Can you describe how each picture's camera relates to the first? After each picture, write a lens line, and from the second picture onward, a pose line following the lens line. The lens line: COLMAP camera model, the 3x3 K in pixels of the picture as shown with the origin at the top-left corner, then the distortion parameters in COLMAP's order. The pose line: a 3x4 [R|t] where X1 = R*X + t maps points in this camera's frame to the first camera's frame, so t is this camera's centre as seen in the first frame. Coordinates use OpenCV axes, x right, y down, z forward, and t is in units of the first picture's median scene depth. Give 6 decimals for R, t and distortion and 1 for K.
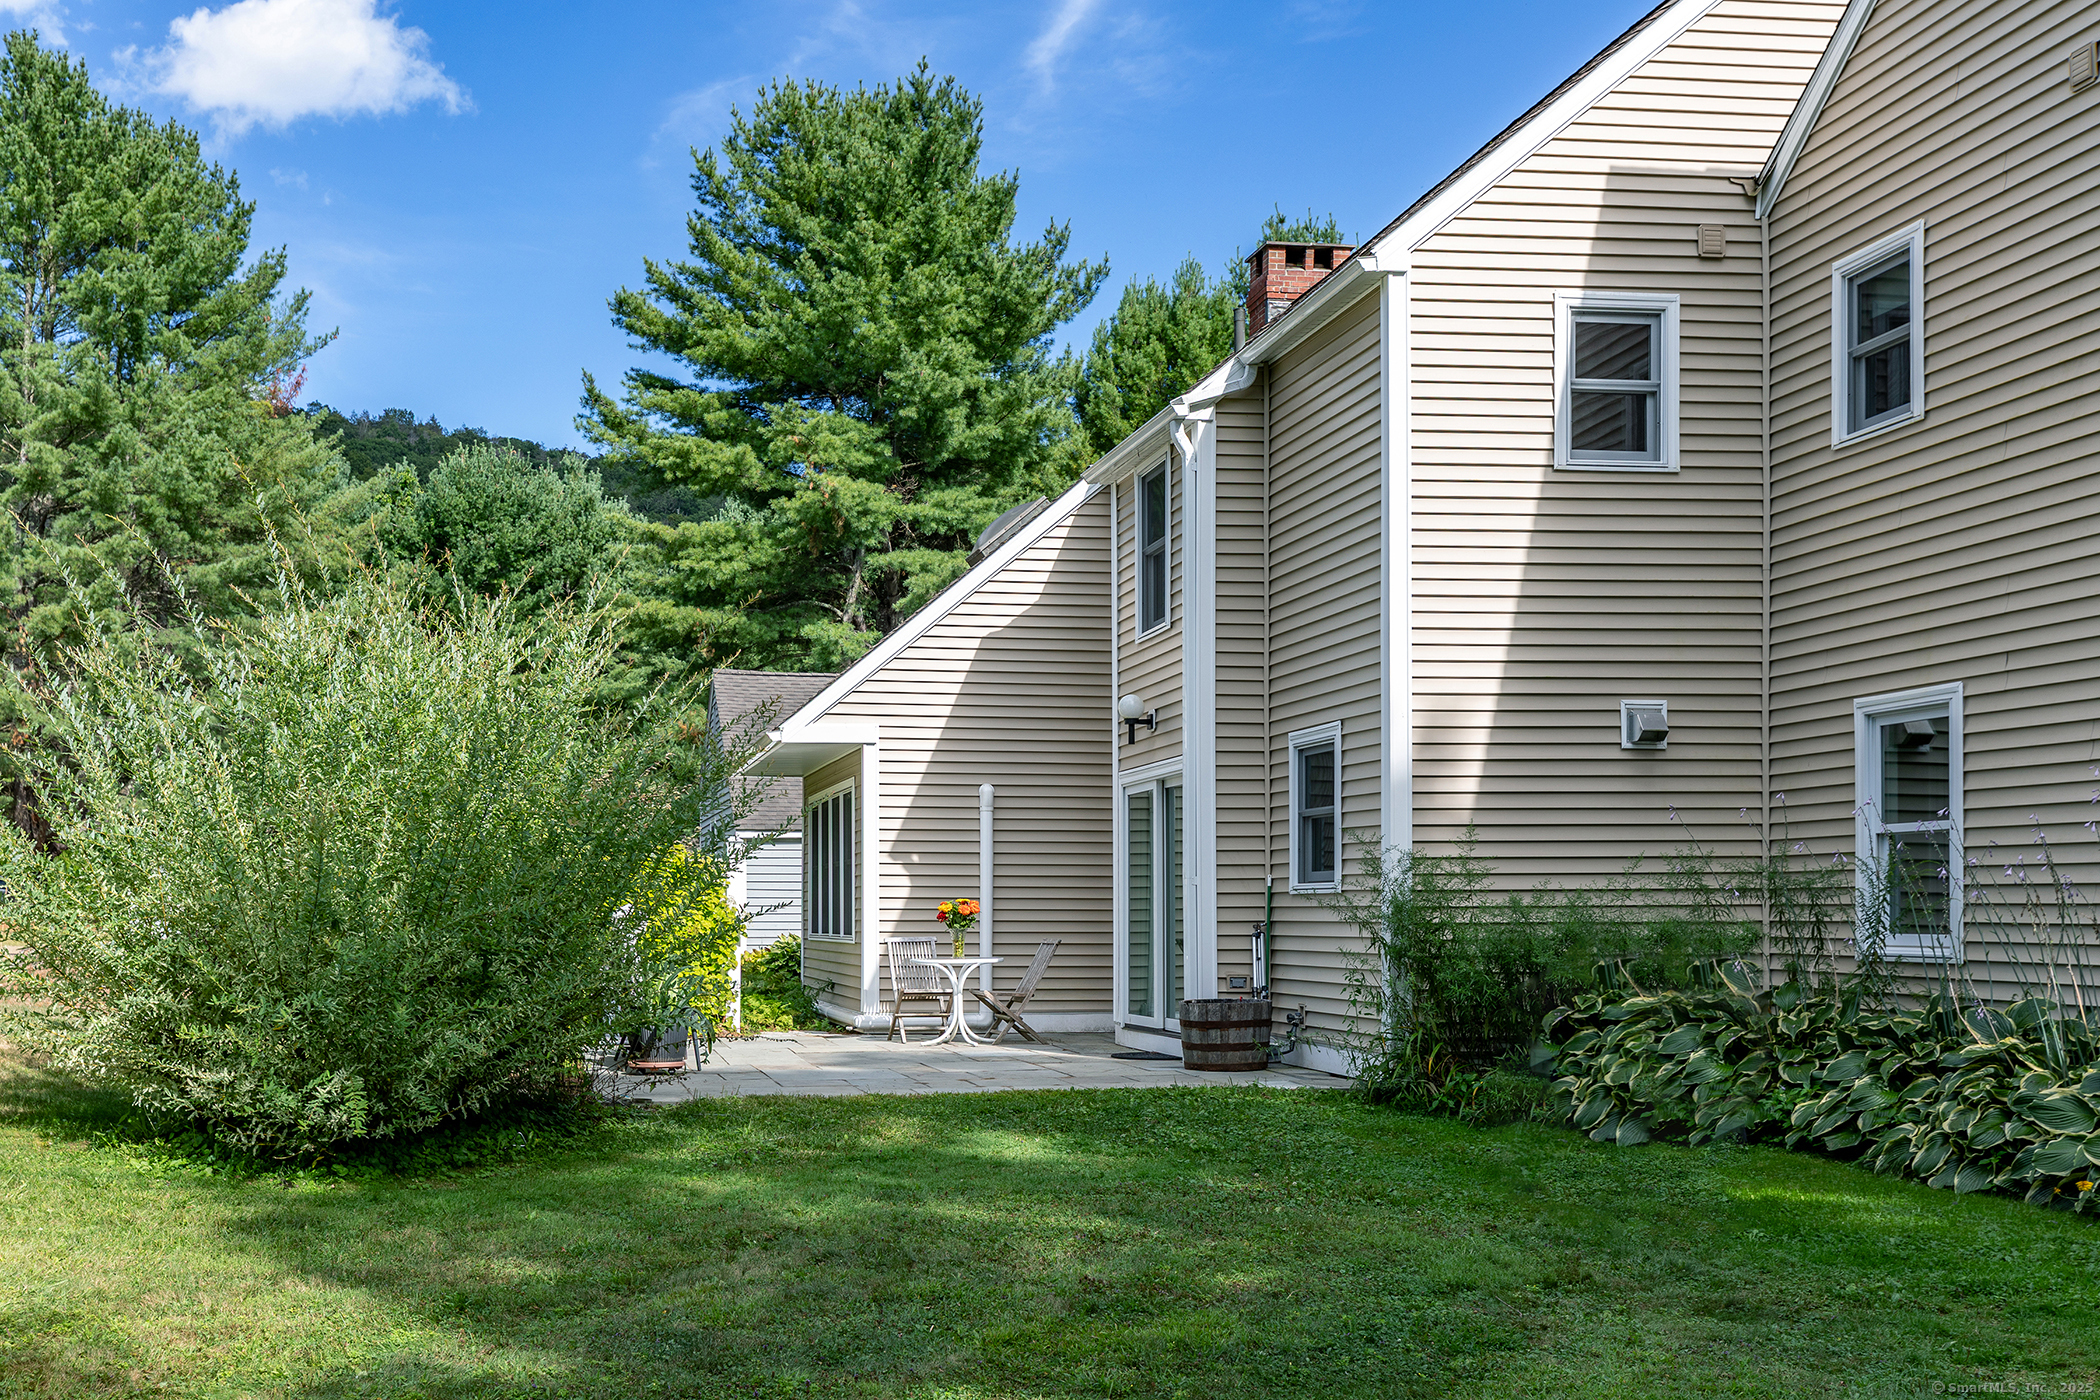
lens RADIAL K [[2322.2, 0, 1046.7], [0, 2322.2, 638.1], [0, 0, 1]] dist [0.056824, -0.060172]
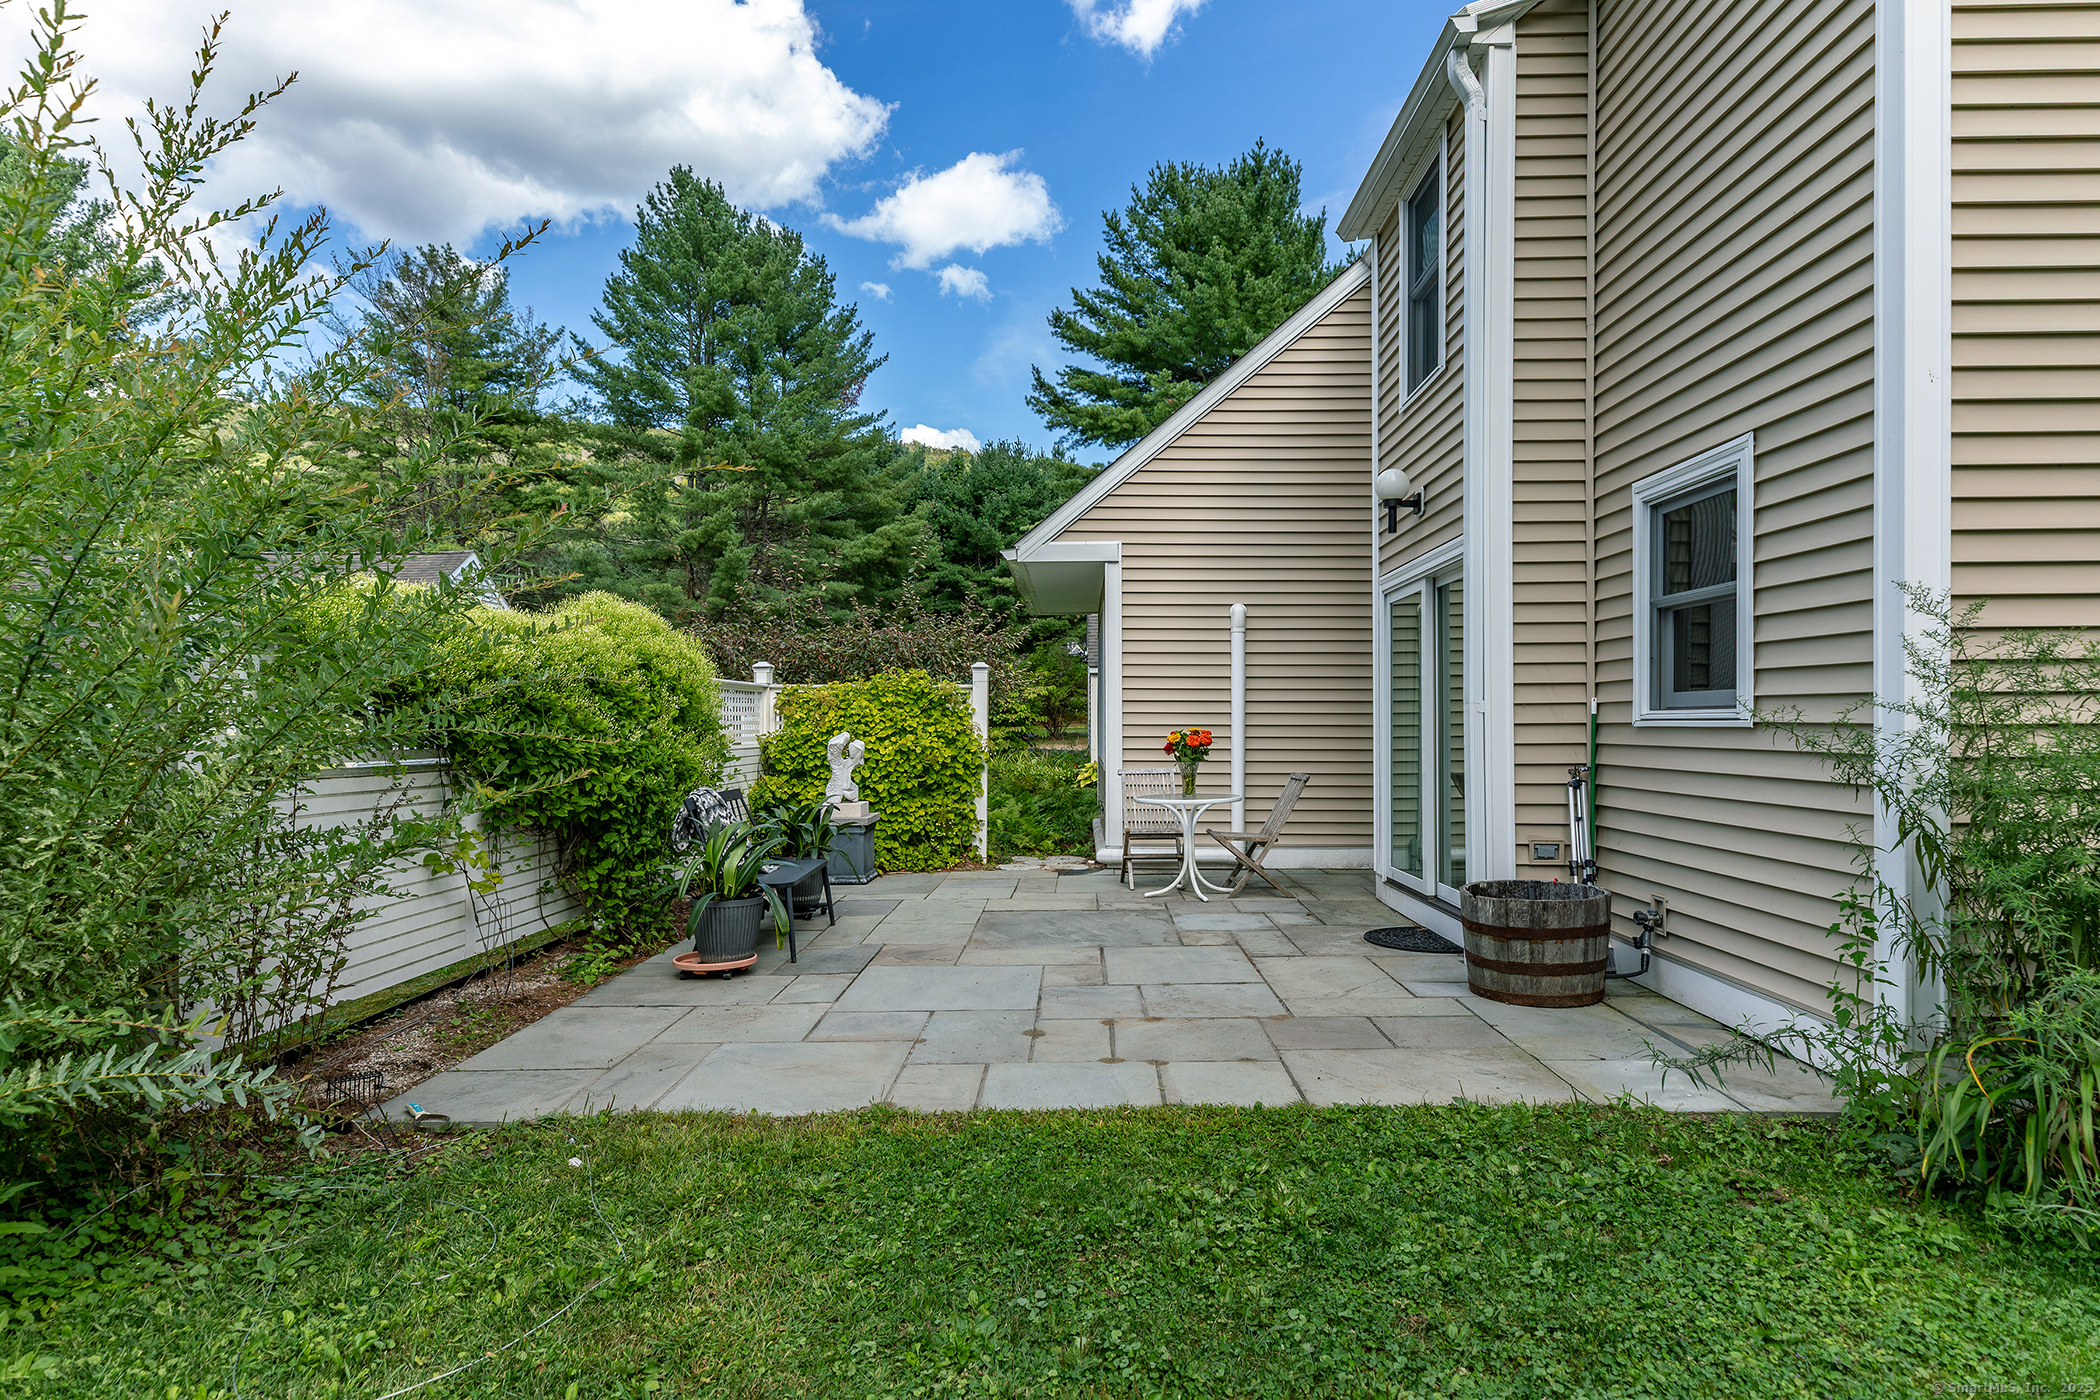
lens RADIAL K [[1448.3, 0, 1050.0], [0, 1448.3, 700.0], [0, 0, 1]] dist [0.020403, -0.000484]
pose [[0.978442, -0.004728, -0.206466, 0.022924], [0.025582, 0.994813, 0.098453, 0.048269], [0.204930, -0.101613, 0.973488, 0.472404]]
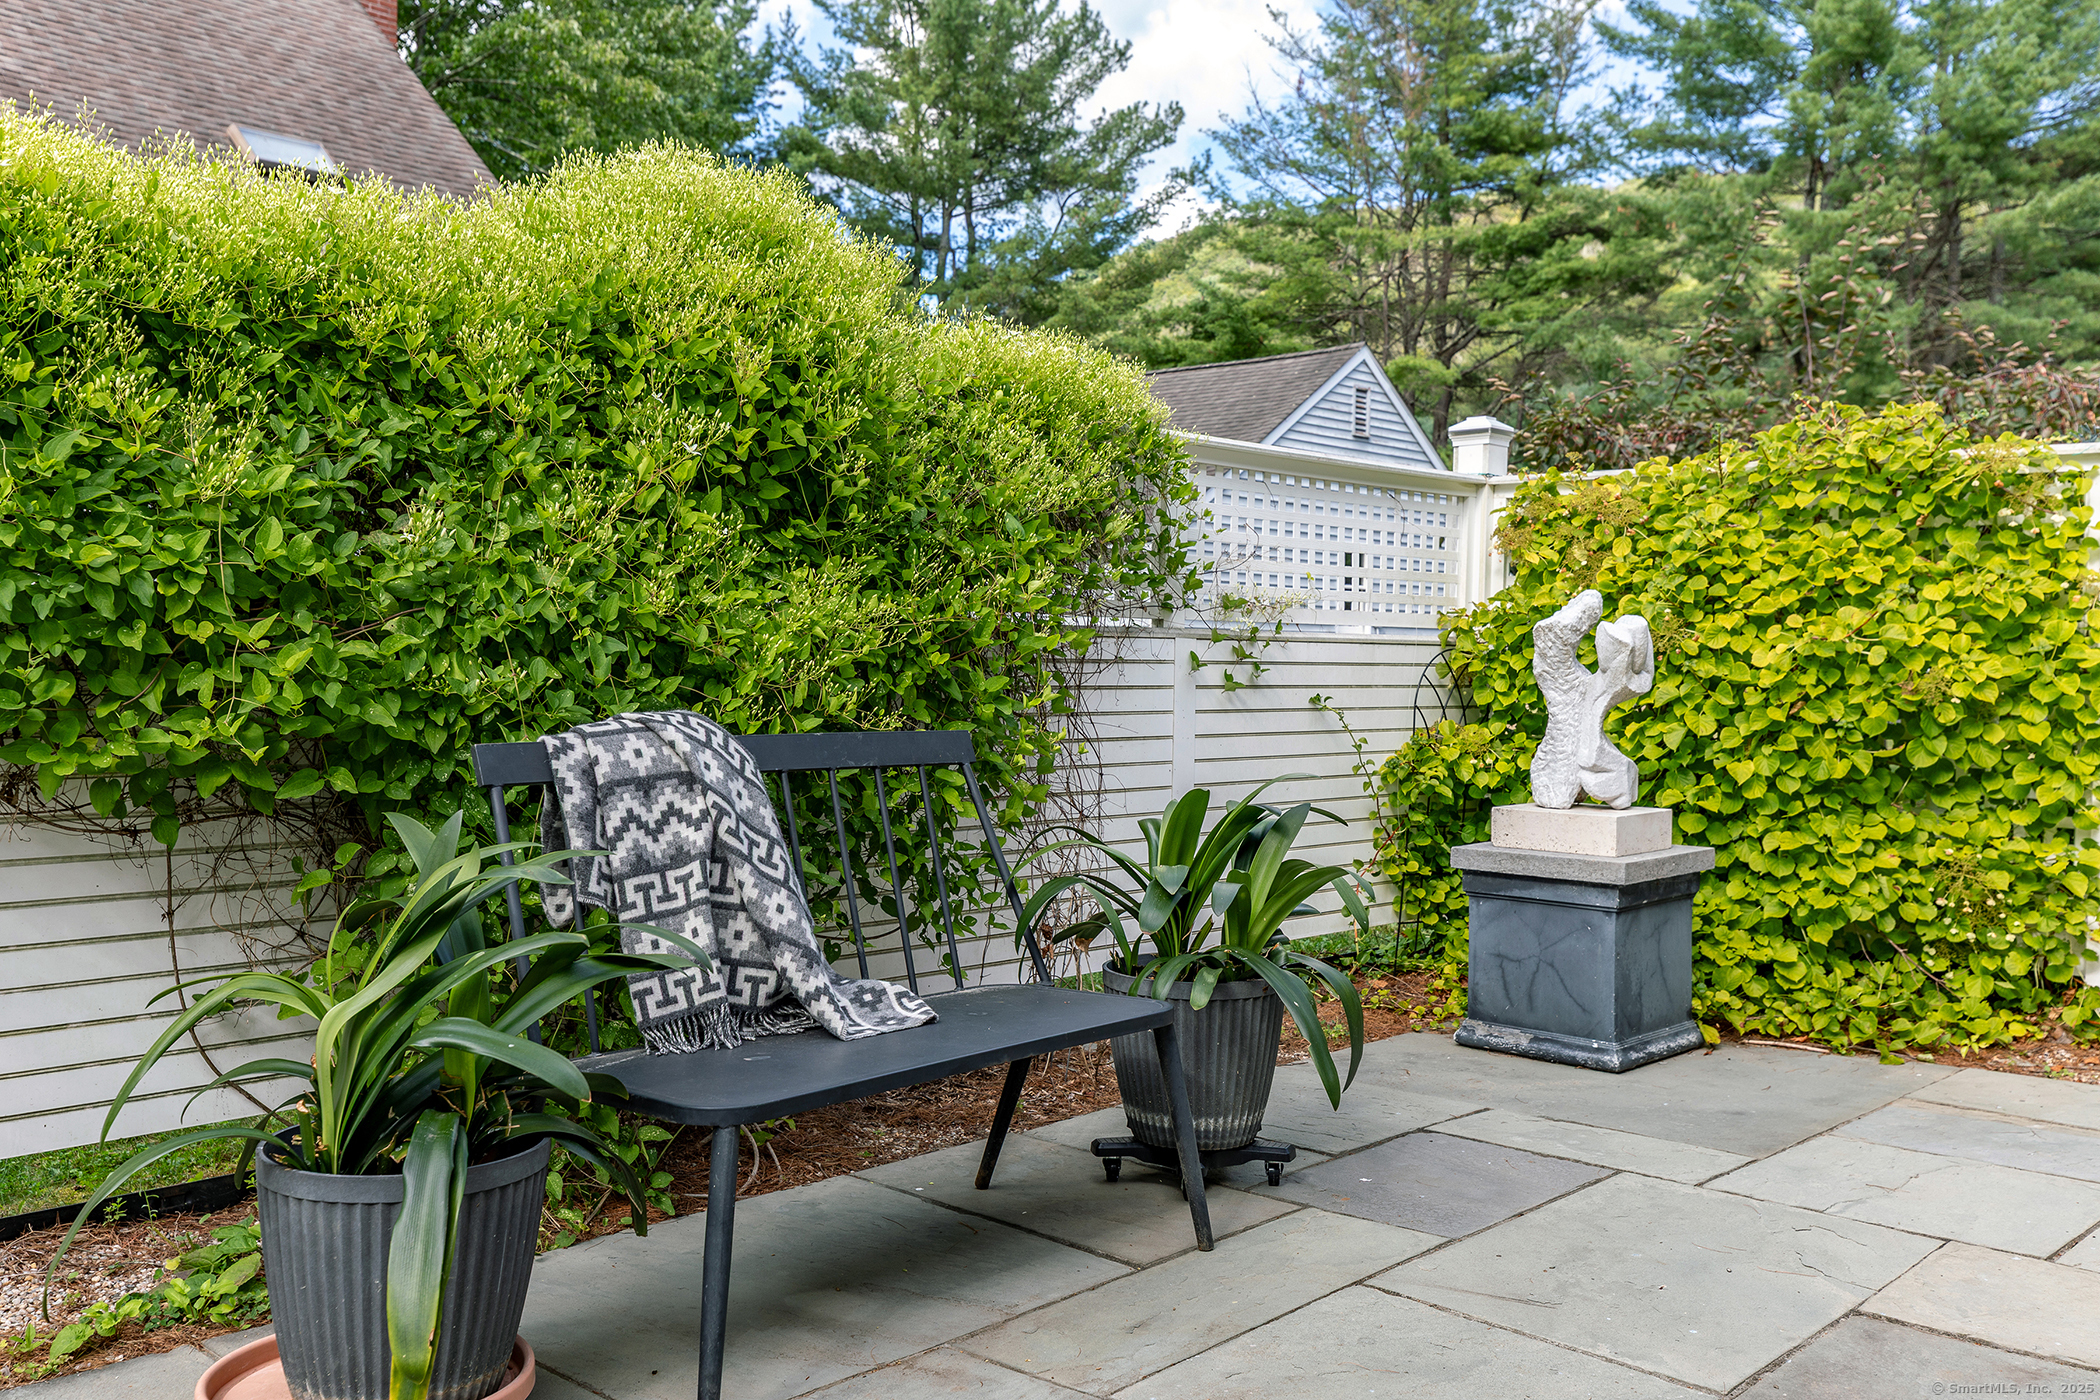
lens RADIAL K [[1890.8, 0, 1050.0], [0, 1890.8, 700.0], [0, 0, 1]] dist [0.013186, 0.001118]
pose [[0.579793, 0.028132, -0.814278, -0.163345], [0.071541, 0.993786, 0.085274, 0.302108], [0.811617, -0.107696, 0.574177, 2.048021]]
